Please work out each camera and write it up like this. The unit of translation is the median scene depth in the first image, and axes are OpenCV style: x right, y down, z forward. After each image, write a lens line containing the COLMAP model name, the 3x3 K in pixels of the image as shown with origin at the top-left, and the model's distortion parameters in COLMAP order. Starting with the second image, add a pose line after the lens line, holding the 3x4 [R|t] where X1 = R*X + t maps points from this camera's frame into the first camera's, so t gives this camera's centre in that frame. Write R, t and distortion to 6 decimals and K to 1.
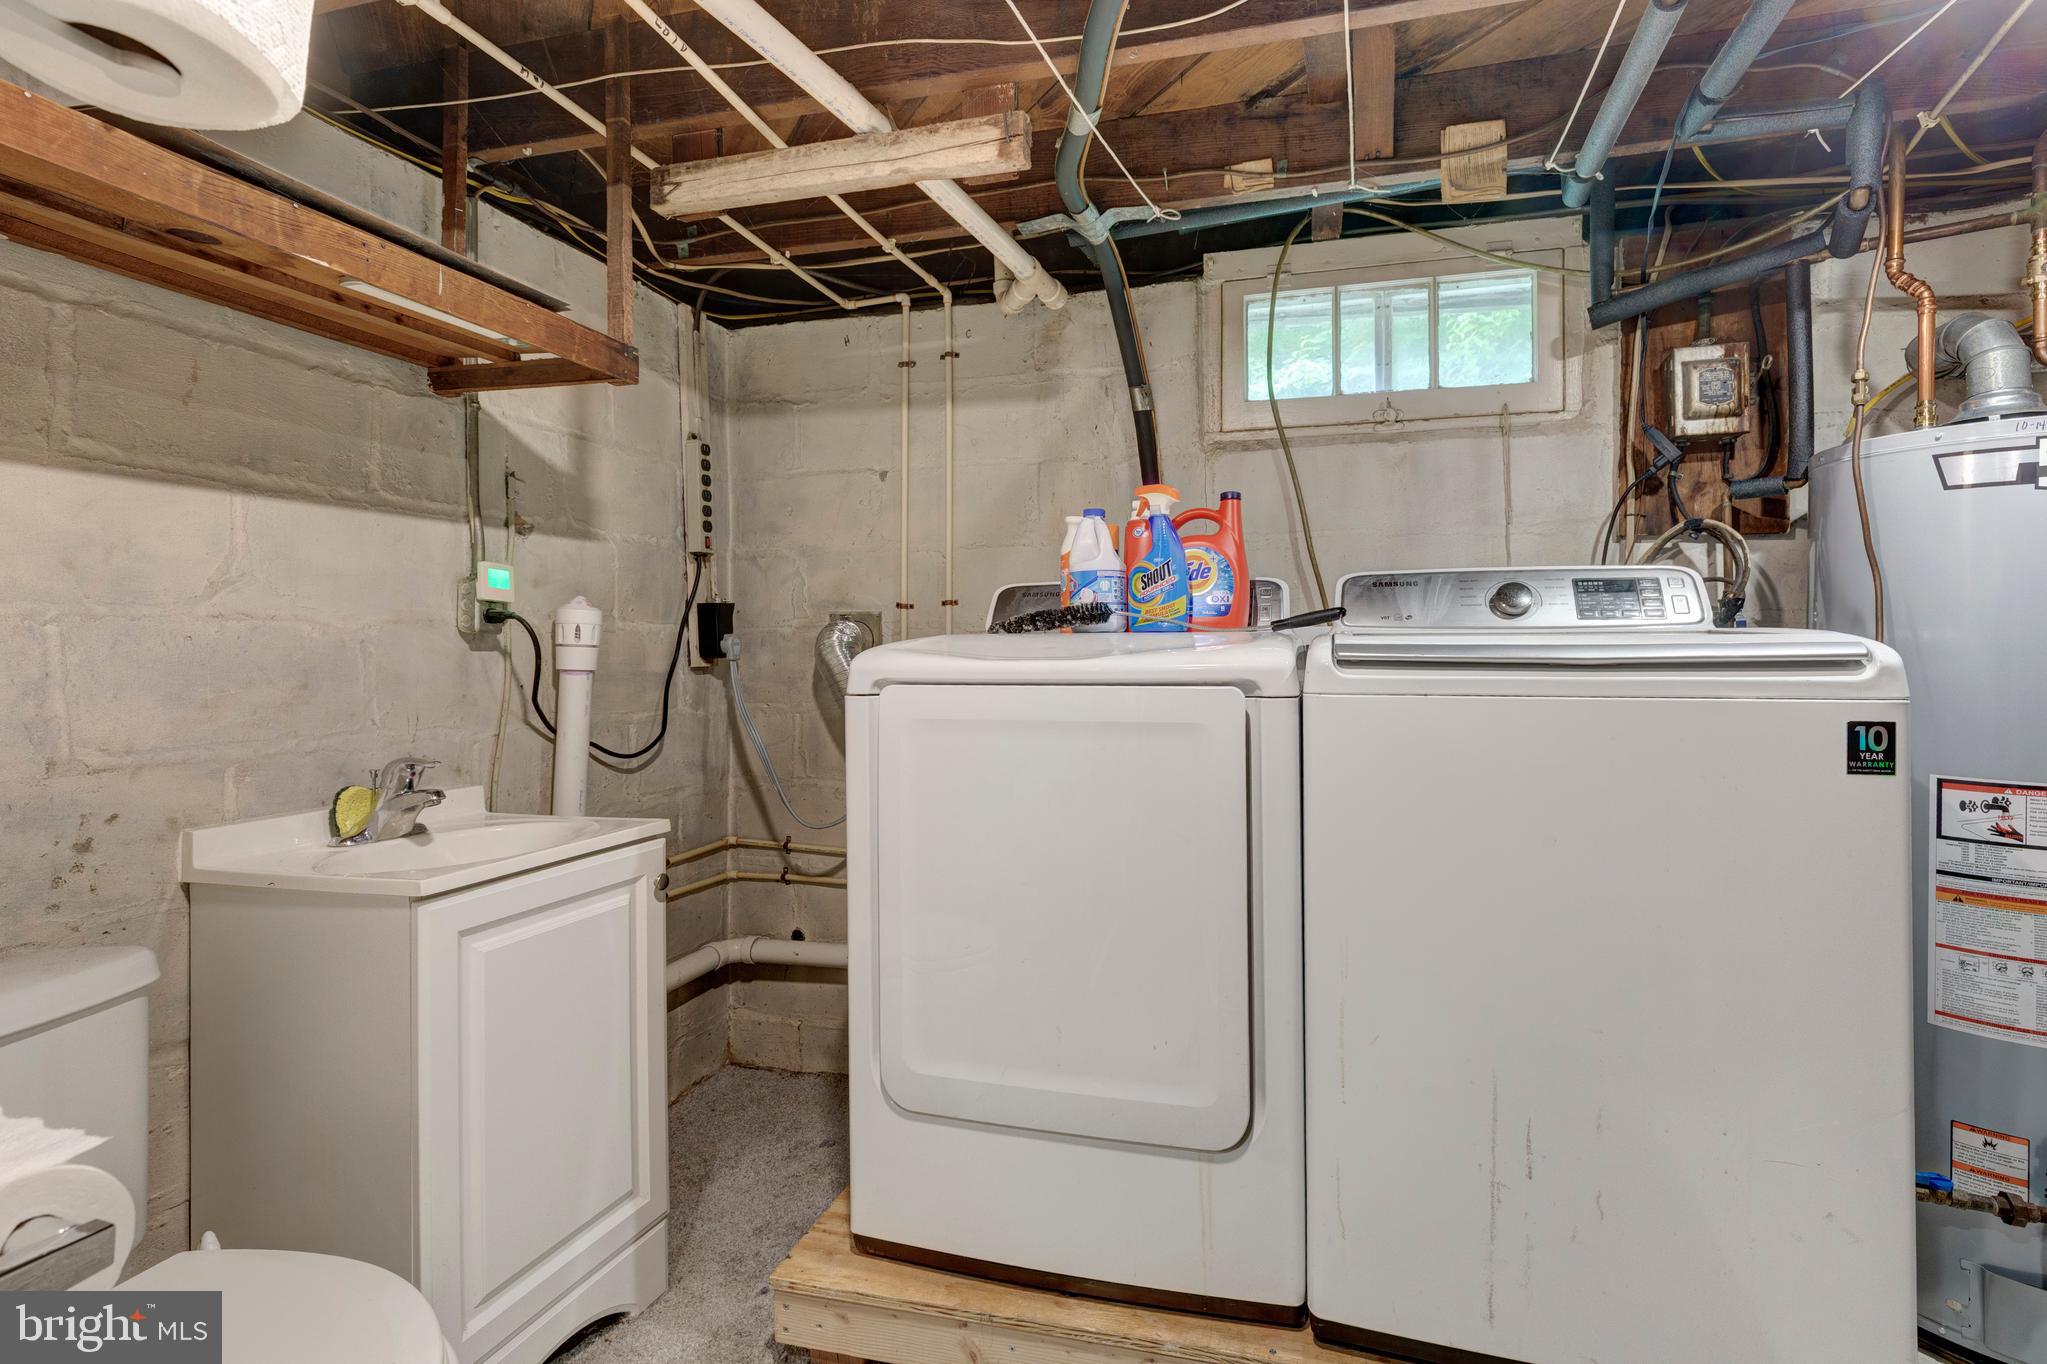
lens RADIAL K [[941.3, 0, 1005.2], [0, 941.3, 646.6], [0, 0, 1]] dist [0.008788, 0.000070]
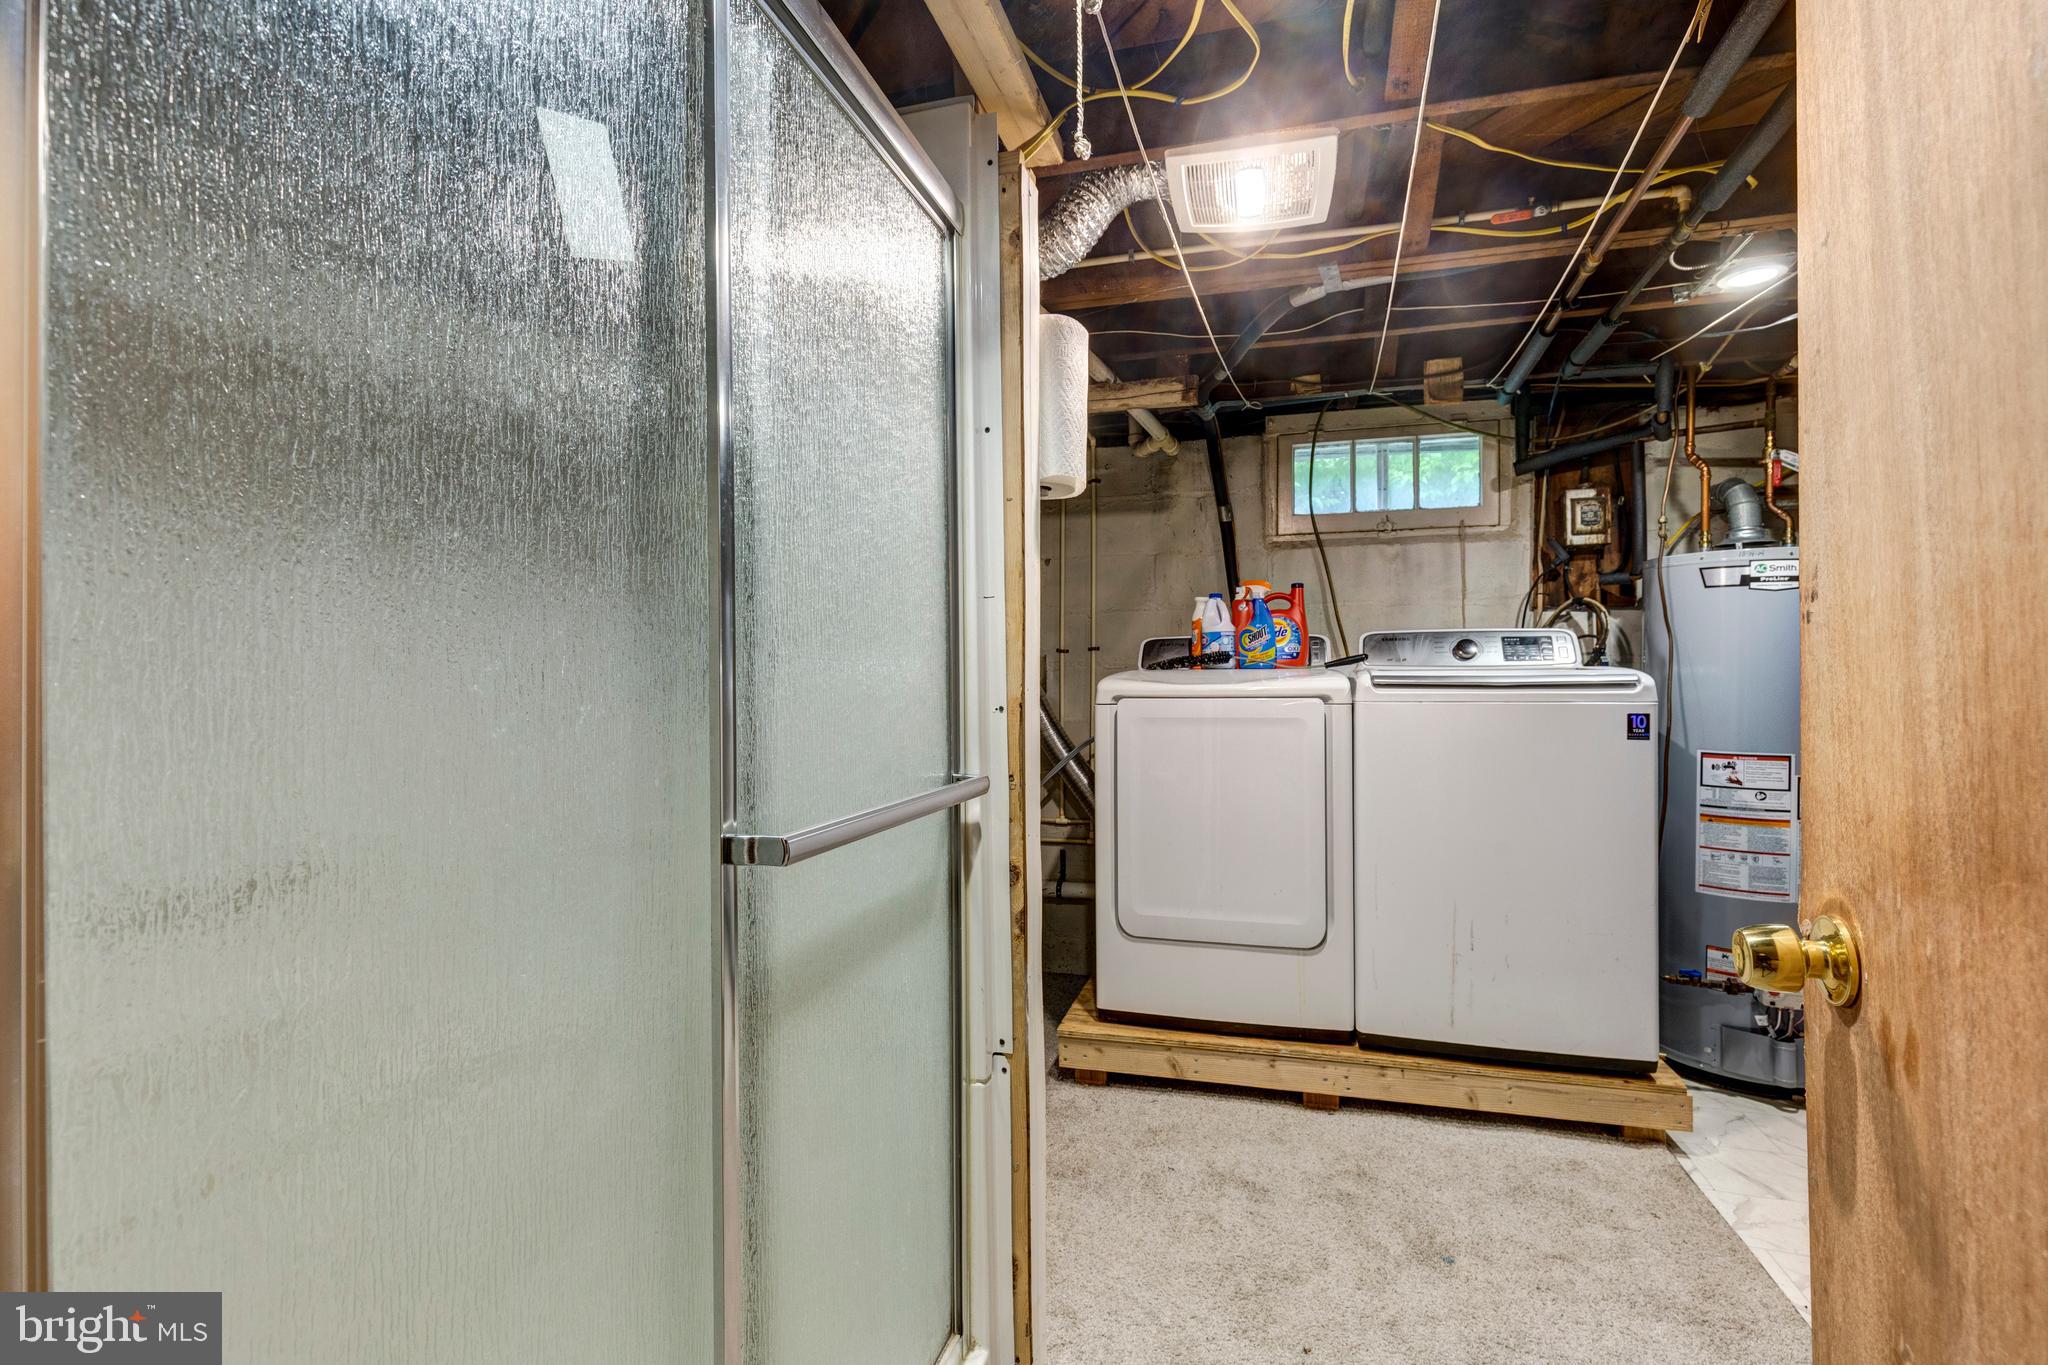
lens RADIAL K [[941.8, 0, 1018.6], [0, 941.8, 691.9], [0, 0, 1]] dist [0.008788, 0.000070]
pose [[0.998905, -0.001376, 0.046773, -0.315768], [0.000958, 0.999960, 0.008947, 0.009417], [-0.046783, -0.008892, 0.998865, -0.601759]]
